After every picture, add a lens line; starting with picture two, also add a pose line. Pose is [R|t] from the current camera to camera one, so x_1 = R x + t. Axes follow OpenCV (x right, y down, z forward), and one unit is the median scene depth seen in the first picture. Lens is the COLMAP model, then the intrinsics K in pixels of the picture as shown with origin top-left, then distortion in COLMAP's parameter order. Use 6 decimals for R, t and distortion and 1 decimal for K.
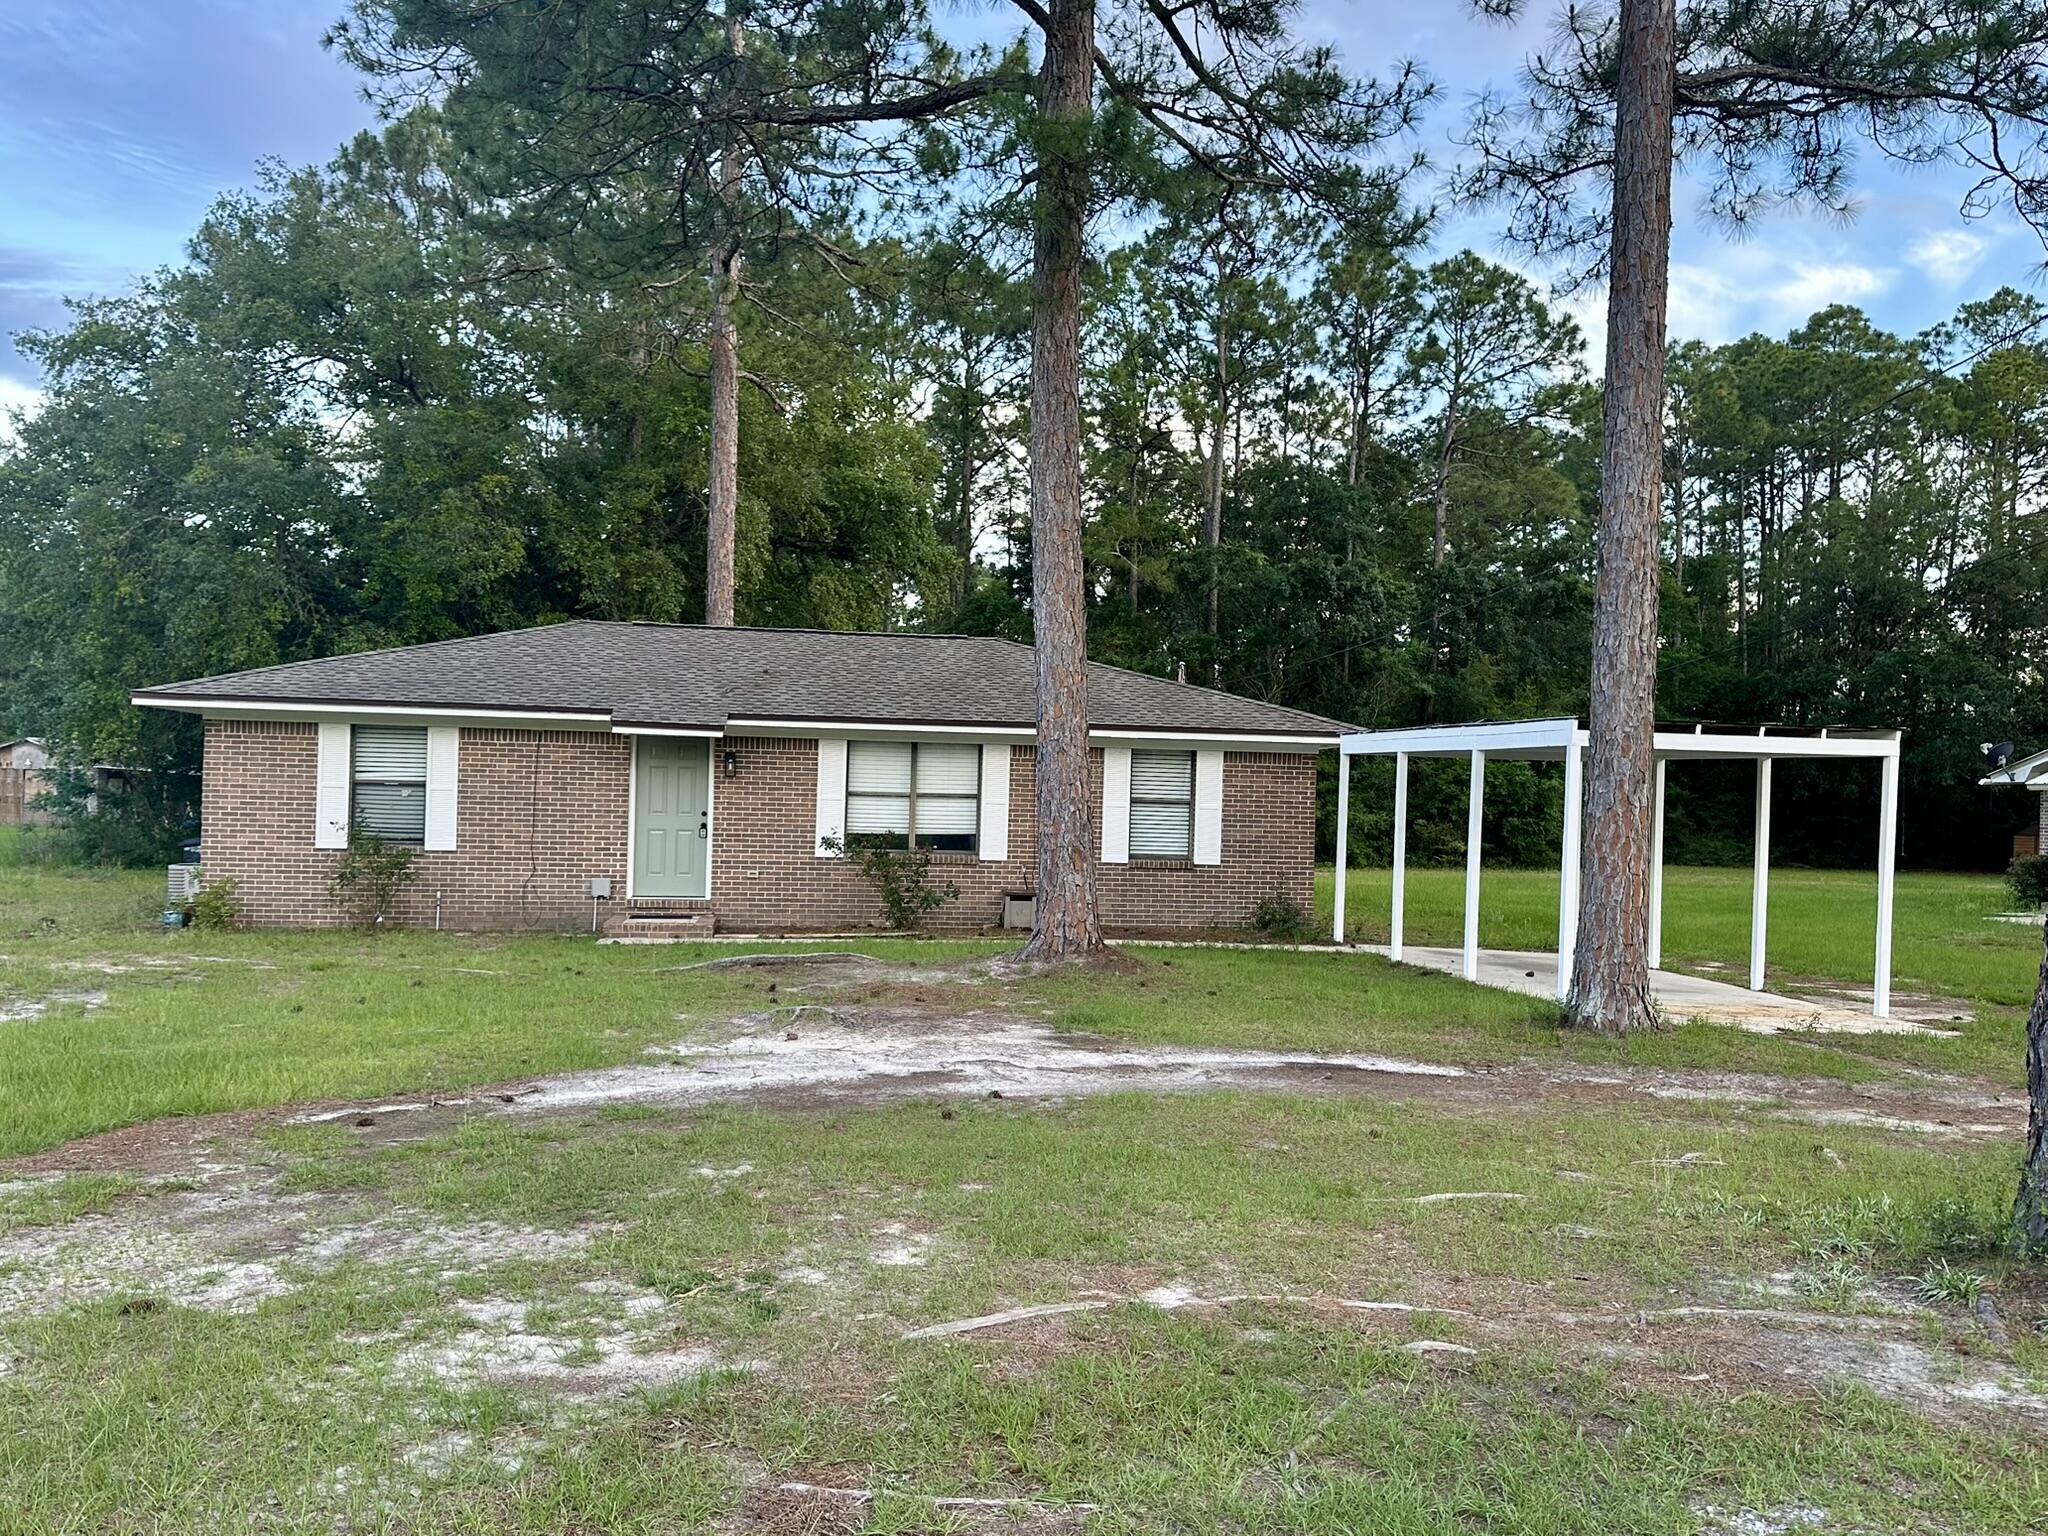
lens RADIAL K [[1657.7, 0, 1021.7], [0, 1657.7, 777.8], [0, 0, 1]] dist [0.057233, 0.000396]
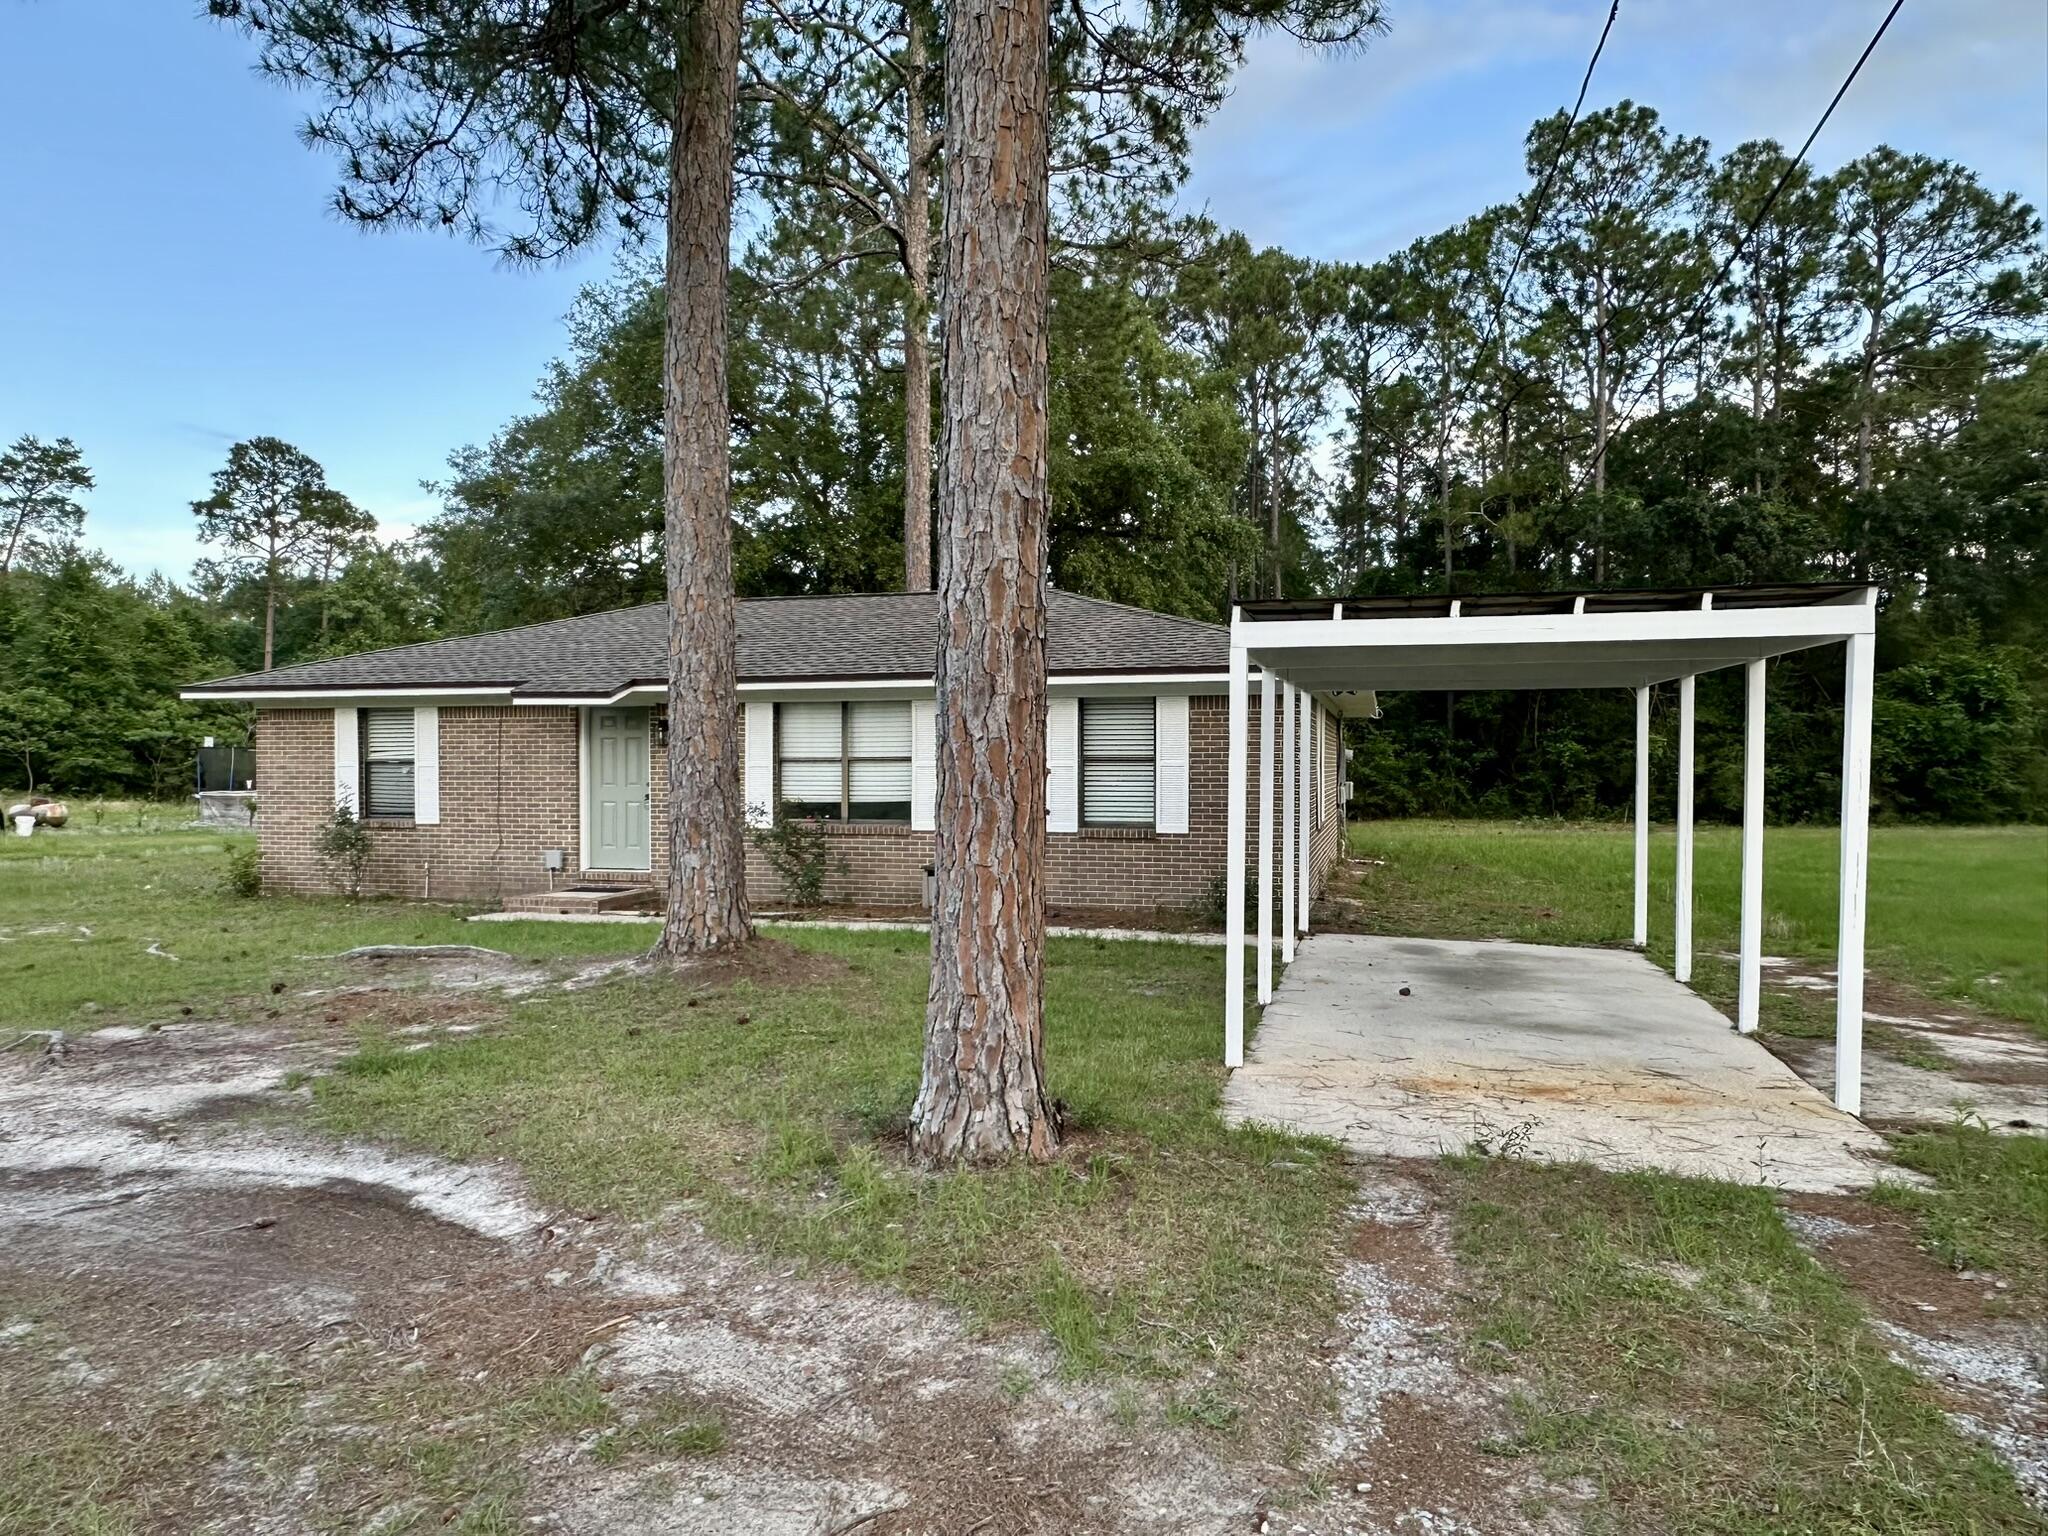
lens RADIAL K [[1341.4, 0, 1025.2], [0, 1341.4, 766.8], [0, 0, 1]] dist [-0.020914, 0.004519]
pose [[0.911195, -0.025227, -0.411202, 0.329365], [0.029547, 0.999555, 0.004152, 0.014354], [0.410915, -0.015933, 0.911535, 0.366970]]
